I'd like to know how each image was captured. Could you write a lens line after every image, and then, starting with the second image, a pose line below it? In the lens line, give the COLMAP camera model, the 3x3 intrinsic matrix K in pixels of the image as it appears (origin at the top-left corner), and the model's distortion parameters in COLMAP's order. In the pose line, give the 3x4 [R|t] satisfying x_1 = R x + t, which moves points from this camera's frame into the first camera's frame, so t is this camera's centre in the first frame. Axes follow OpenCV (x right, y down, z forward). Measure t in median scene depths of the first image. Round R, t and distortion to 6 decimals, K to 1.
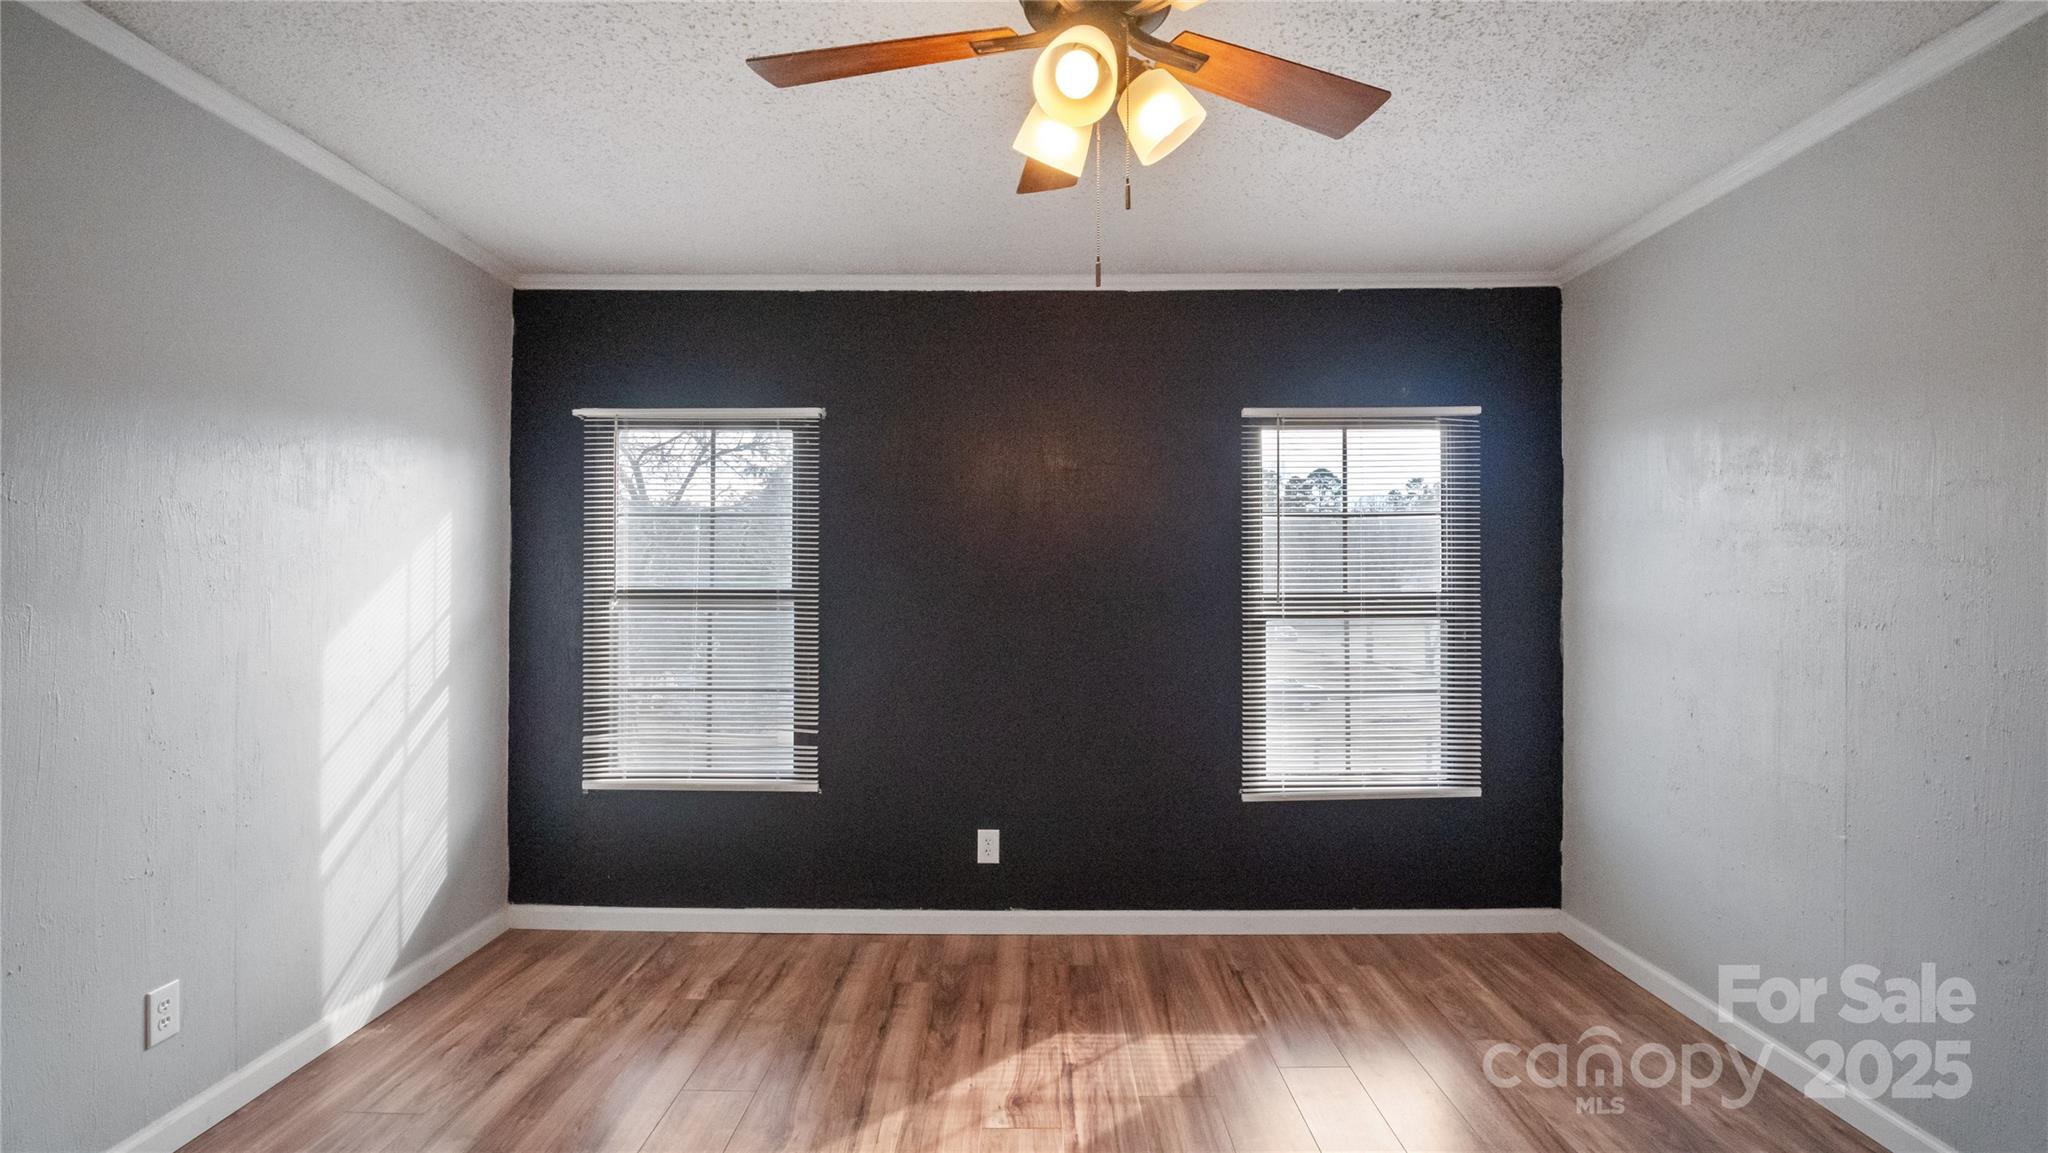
lens RADIAL K [[931.8, 0, 1028.1], [0, 931.8, 578.8], [0, 0, 1]] dist [-0.021008, -0.002333]
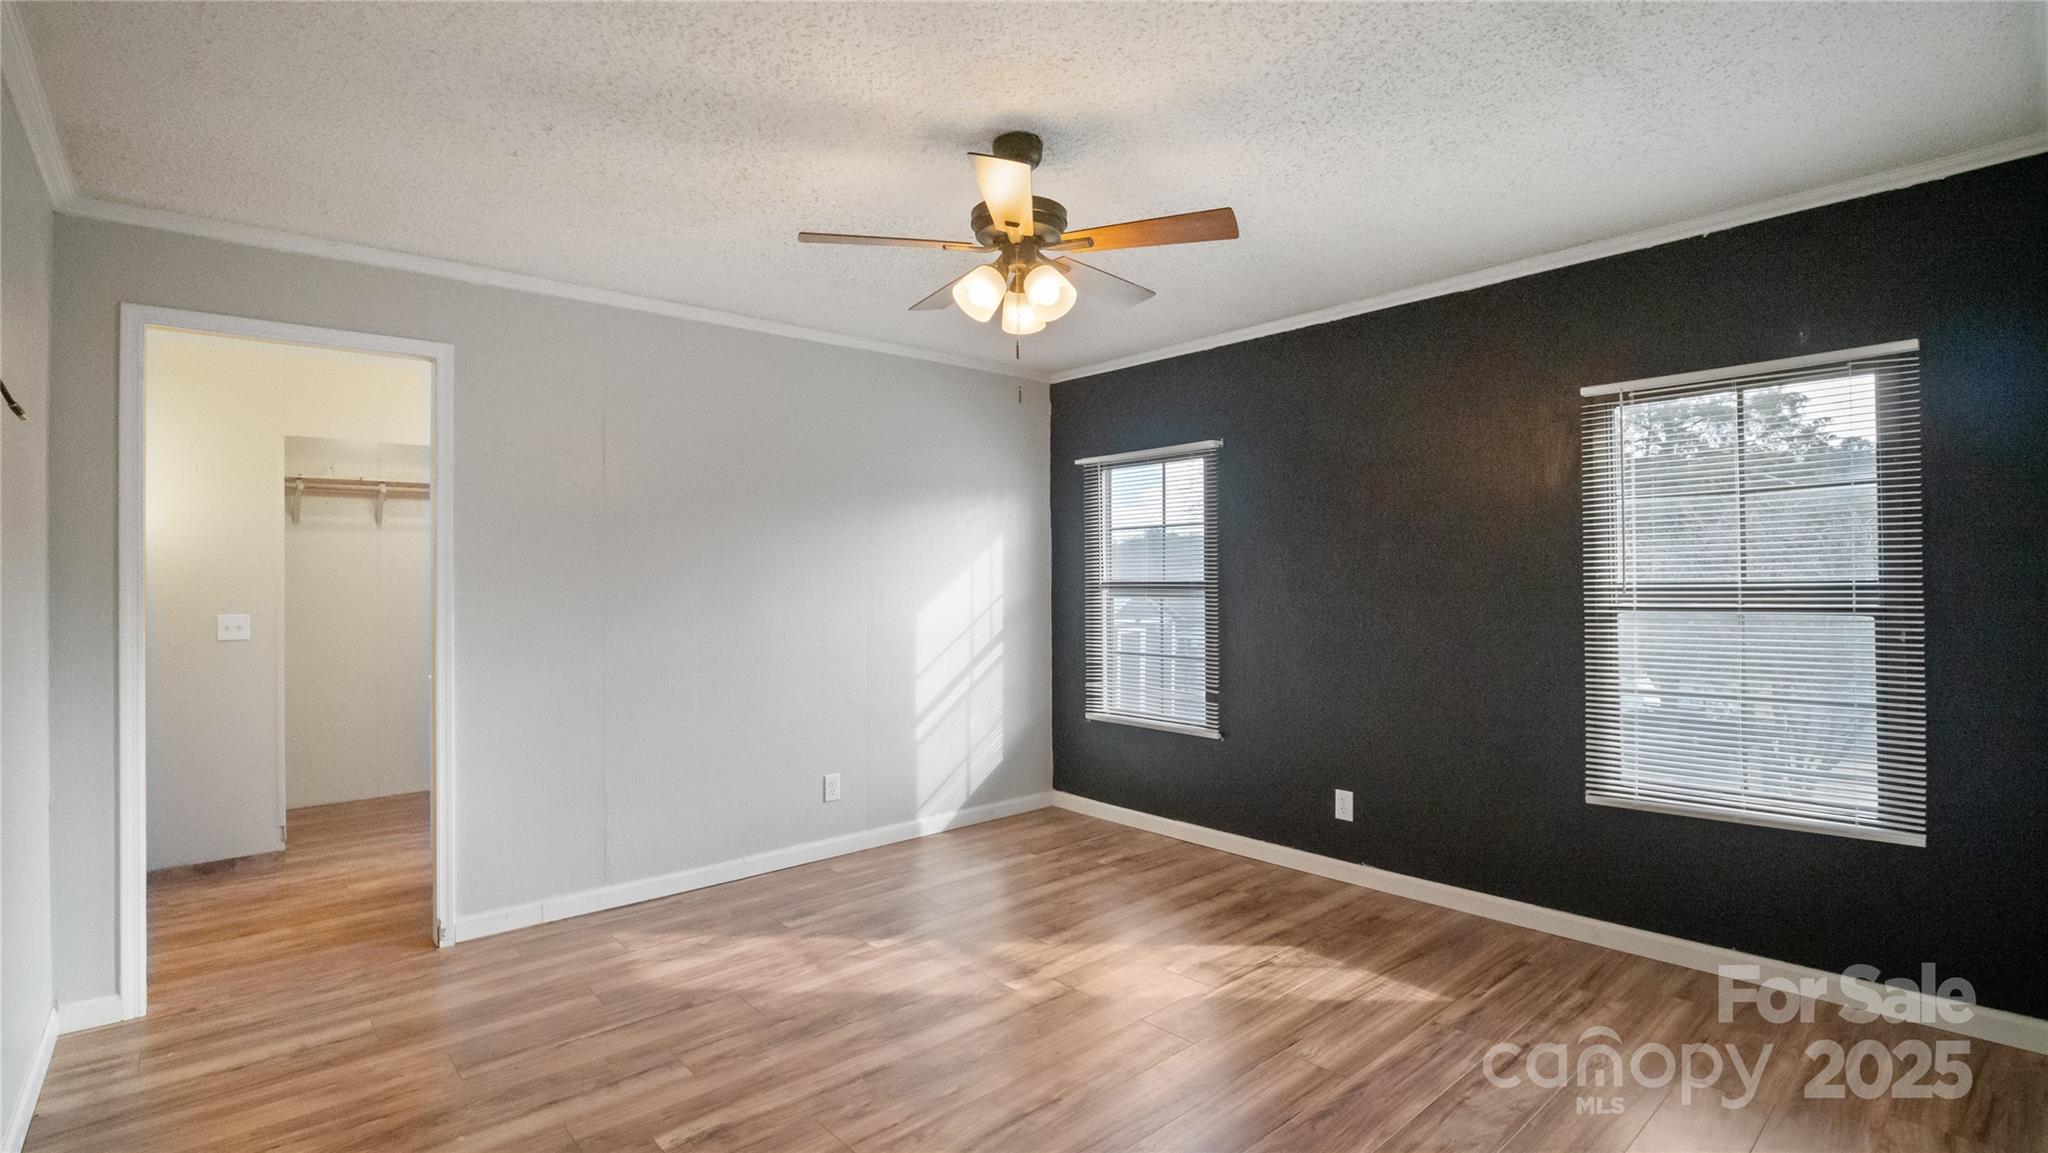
lens RADIAL K [[931.8, 0, 1028.7], [0, 931.8, 575.3], [0, 0, 1]] dist [-0.021008, -0.002333]
pose [[0.670658, -0.009479, -0.741706, 0.553711], [0.014211, 0.999899, 0.000070, -0.000718], [0.741631, -0.010587, 0.670725, -0.052440]]
